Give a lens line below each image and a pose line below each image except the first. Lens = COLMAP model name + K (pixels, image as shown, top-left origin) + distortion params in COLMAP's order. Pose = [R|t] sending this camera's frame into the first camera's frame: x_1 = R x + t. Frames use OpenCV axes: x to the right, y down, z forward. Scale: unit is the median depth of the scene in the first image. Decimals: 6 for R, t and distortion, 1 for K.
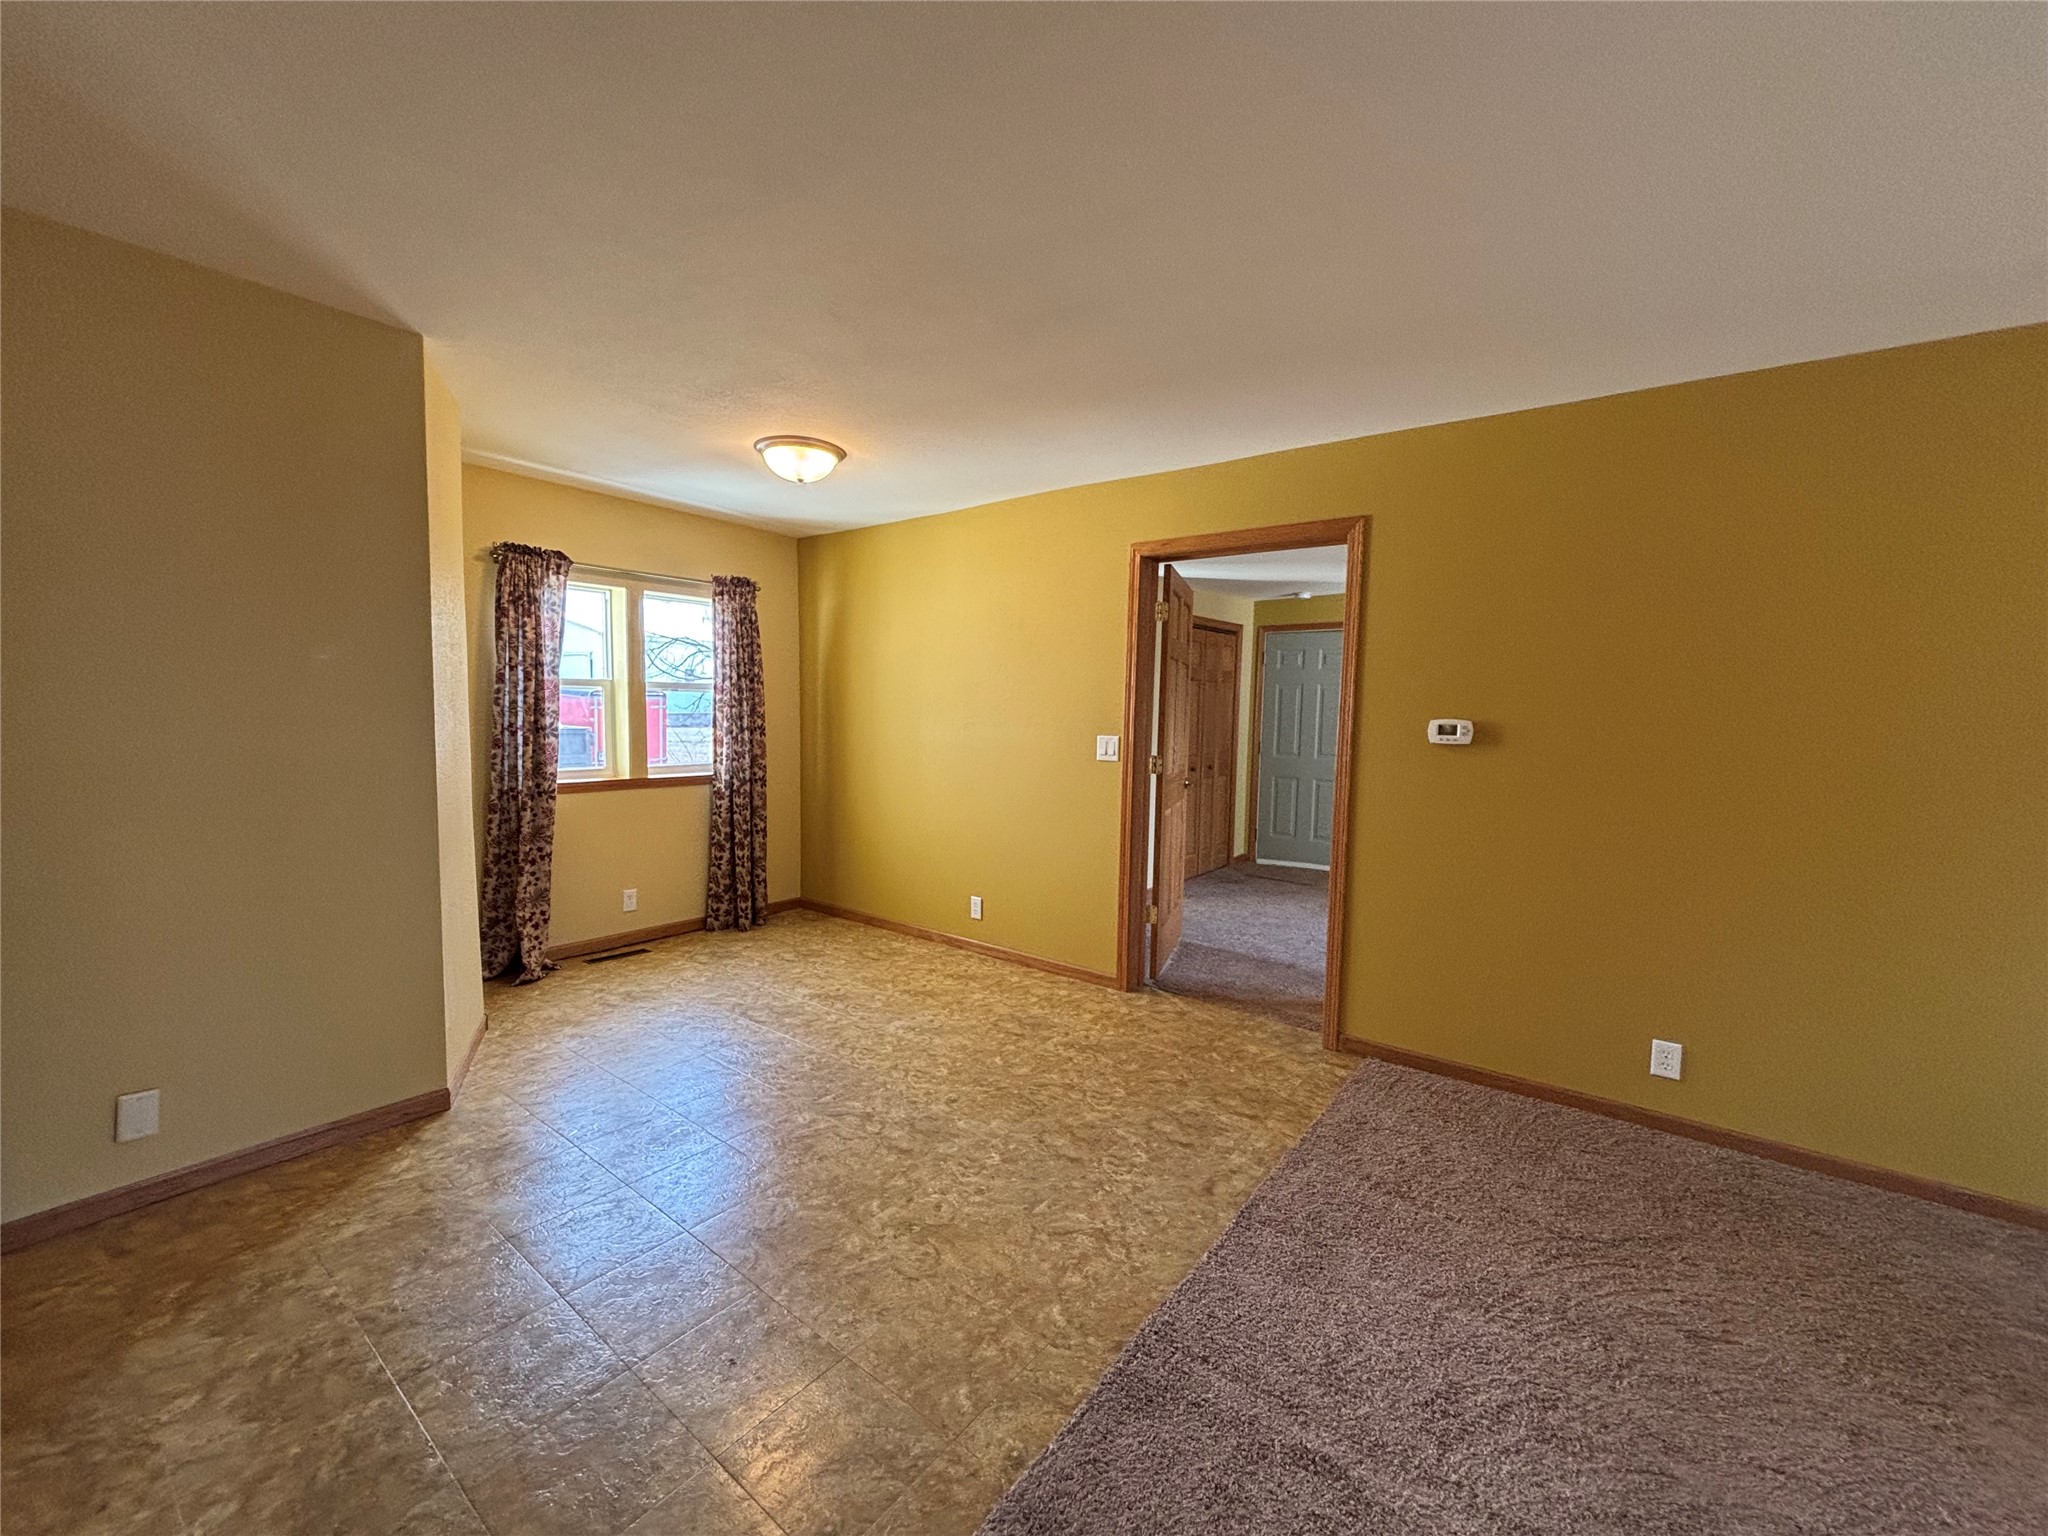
lens RADIAL K [[821.9, 0, 1022.0], [0, 821.9, 766.6], [0, 0, 1]] dist [0.000294, 0.000023]
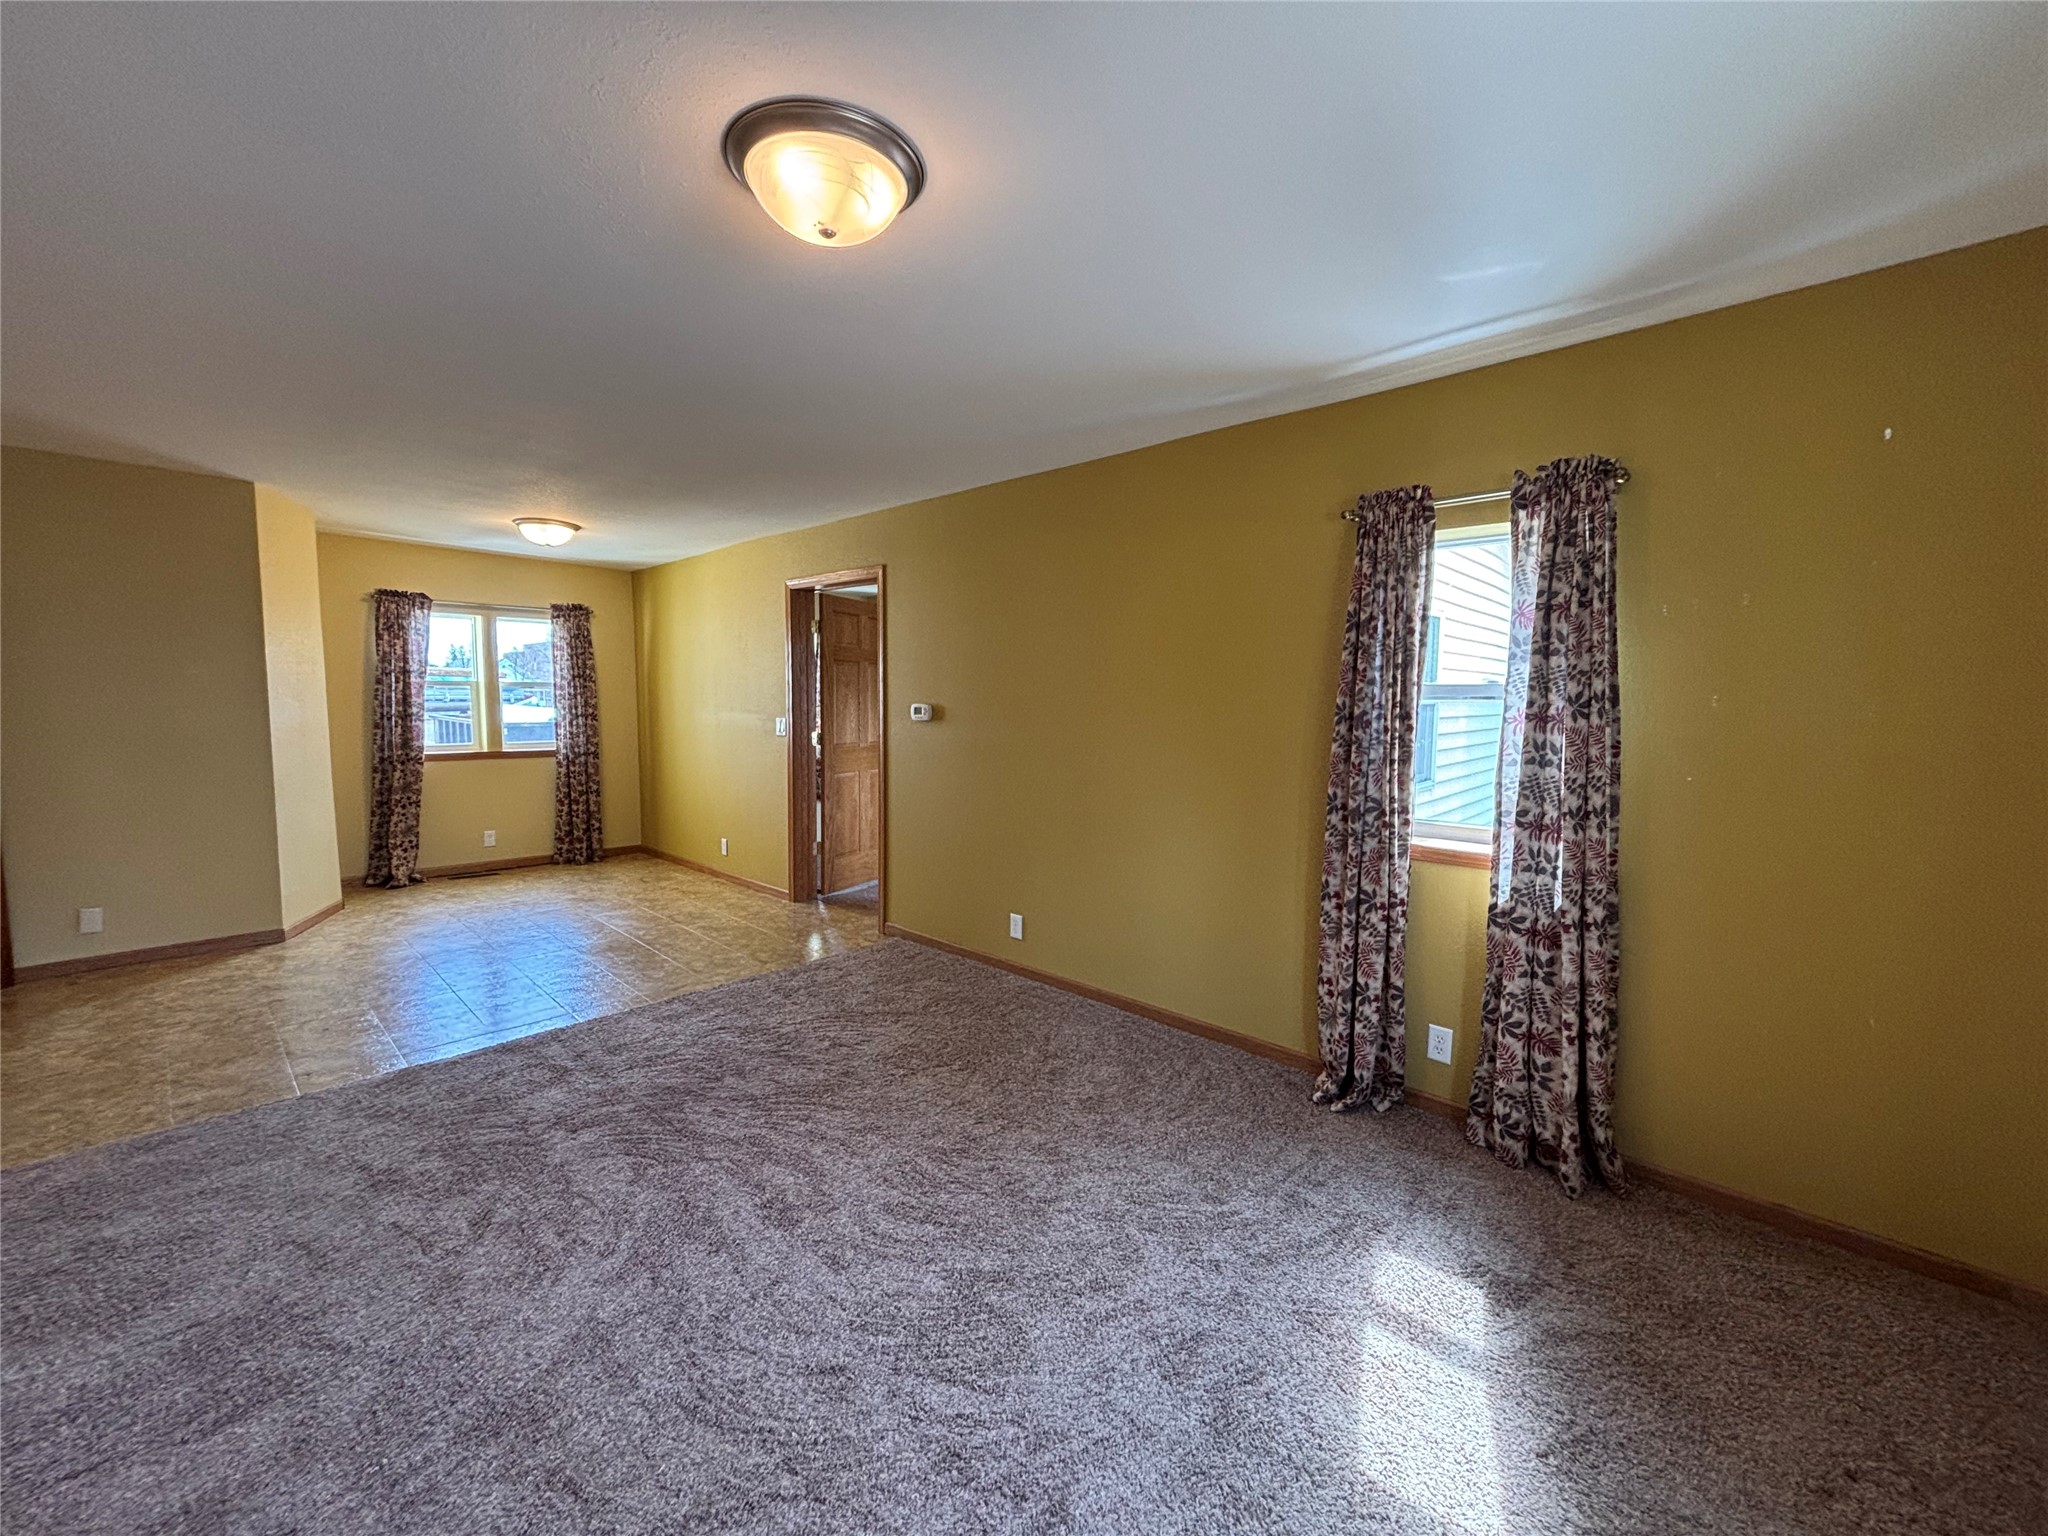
lens RADIAL K [[821.9, 0, 1020.4], [0, 821.9, 760.3], [0, 0, 1]] dist [0.000294, 0.000023]
pose [[0.994745, -0.000532, -0.102384, 0.655429], [0.000596, 1.000000, 0.000594, 0.033738], [0.102384, -0.000652, 0.994745, -0.345139]]
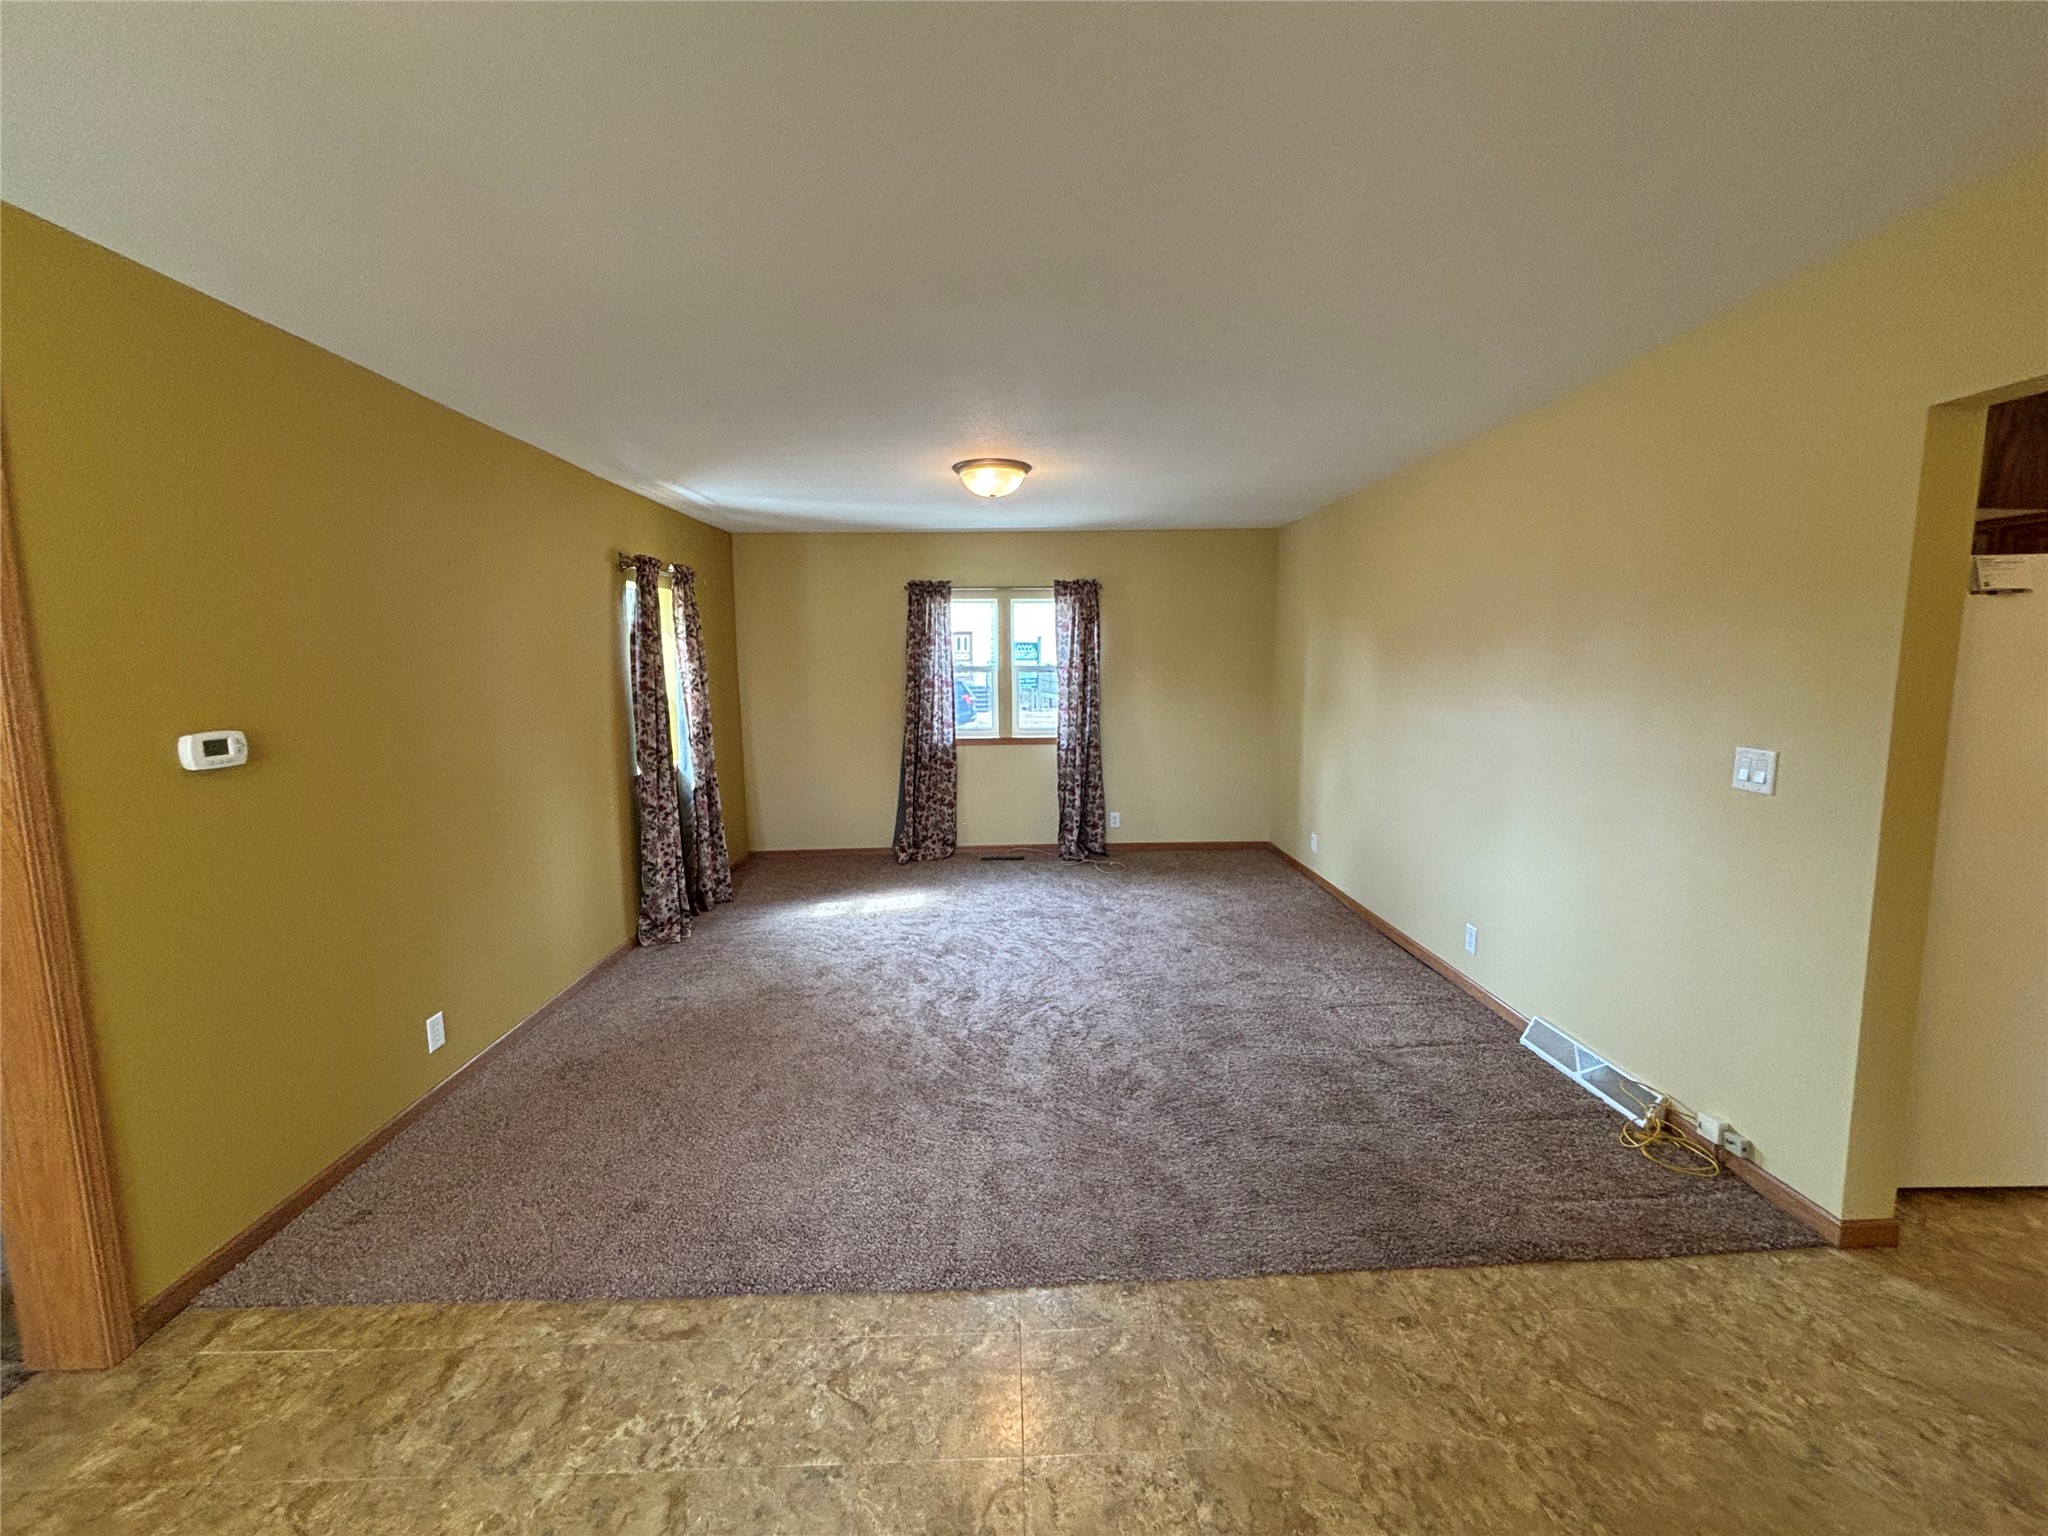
lens RADIAL K [[821.9, 0, 1026.0], [0, 821.9, 758.2], [0, 0, 1]] dist [0.000294, 0.000023]
pose [[-0.629044, -0.100503, 0.770845, -0.320508], [0.059119, 0.982551, 0.176349, -0.088764], [-0.775118, 0.156503, -0.612126, 0.692912]]
